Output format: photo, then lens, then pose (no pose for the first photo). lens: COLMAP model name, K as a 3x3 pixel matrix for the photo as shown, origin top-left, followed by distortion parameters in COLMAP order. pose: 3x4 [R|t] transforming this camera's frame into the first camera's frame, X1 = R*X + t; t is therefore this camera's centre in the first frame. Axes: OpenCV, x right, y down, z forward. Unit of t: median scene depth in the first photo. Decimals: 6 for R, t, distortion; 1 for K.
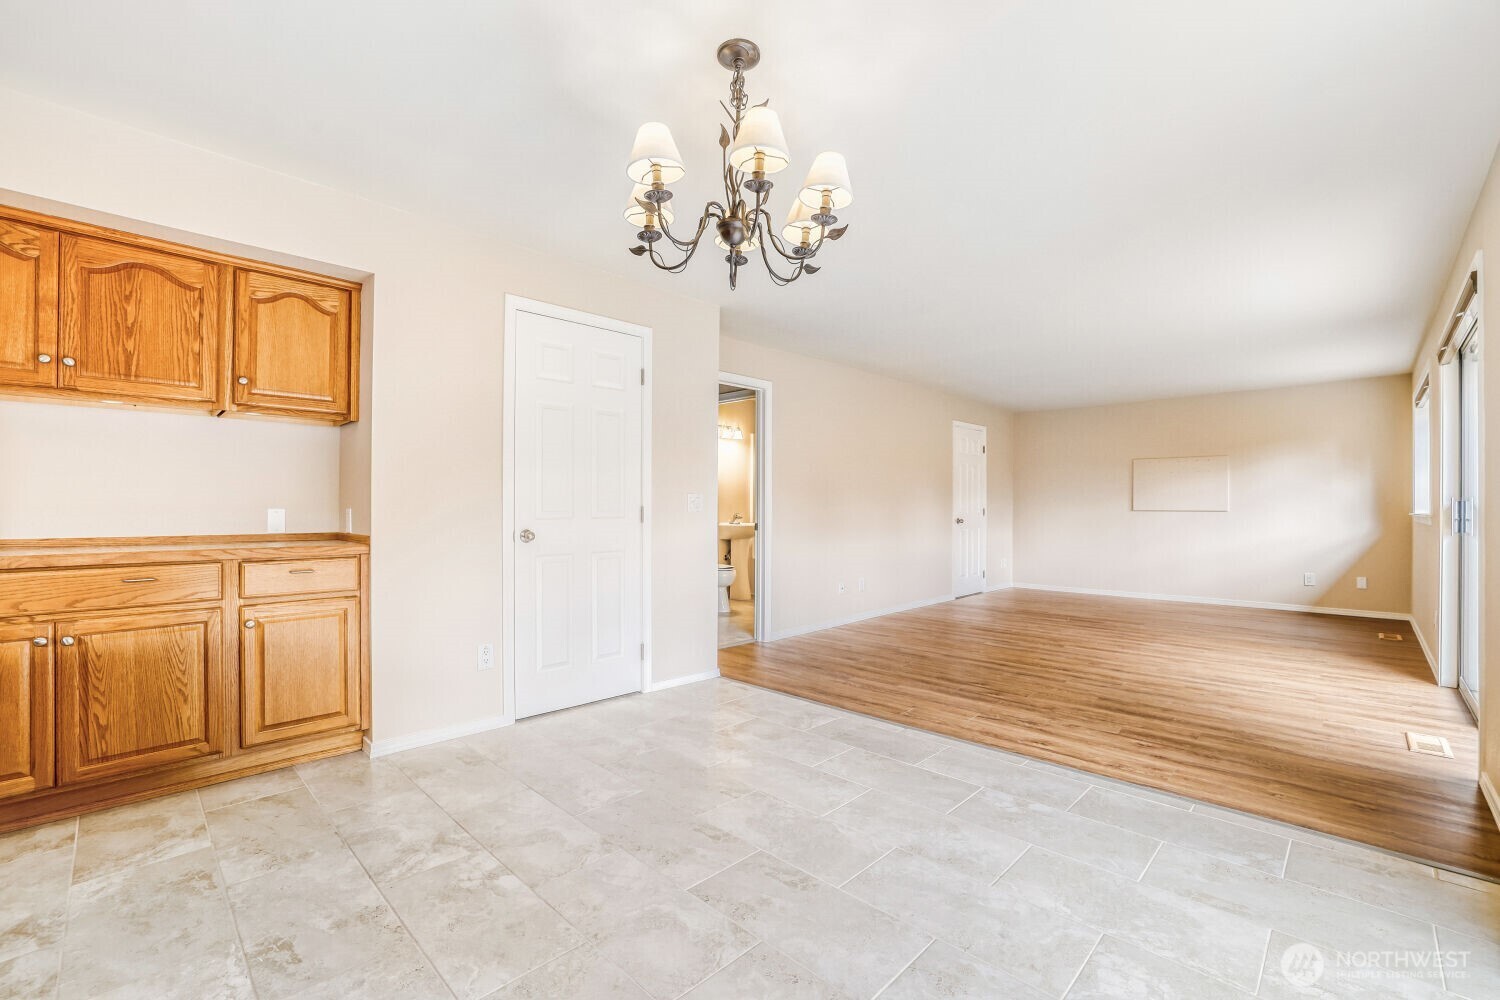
lens RADIAL K [[641.5, 0, 755.5], [0, 641.5, 506.2], [0, 0, 1]] dist [-0.026462, 0.000312]
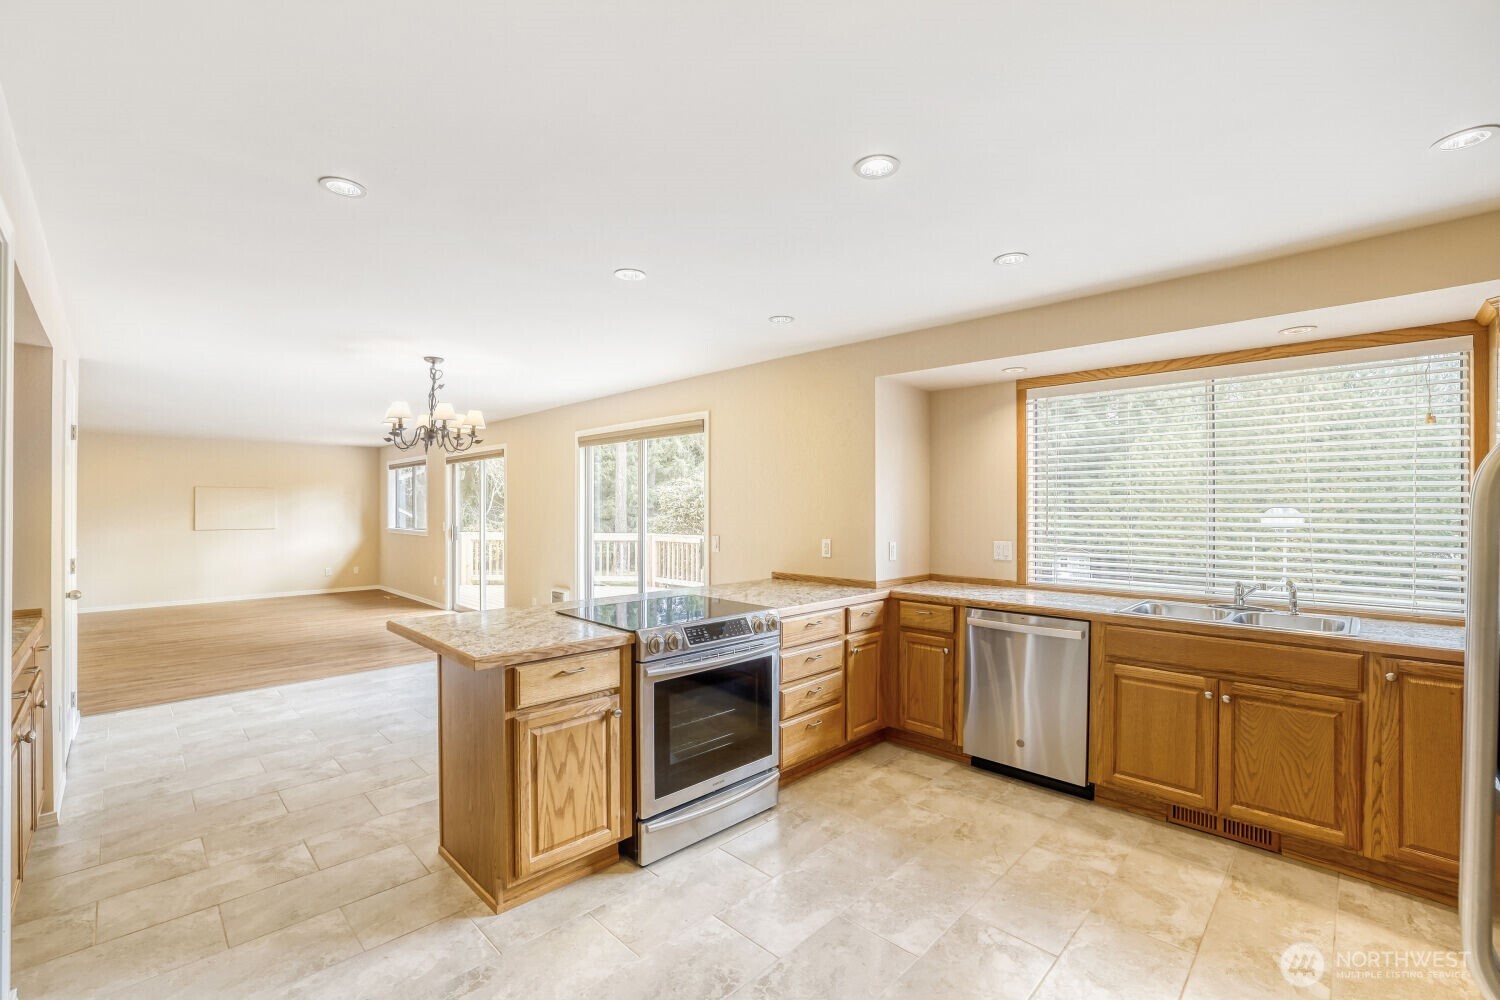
lens RADIAL K [[638.5, 0, 752.3], [0, 638.5, 505.8], [0, 0, 1]] dist [-0.018133, 0.000423]
pose [[0.013610, -0.002965, 0.999903, -1.896418], [-0.007012, 0.999971, 0.003061, -0.165360], [-0.999883, -0.007053, 0.013589, -0.188159]]
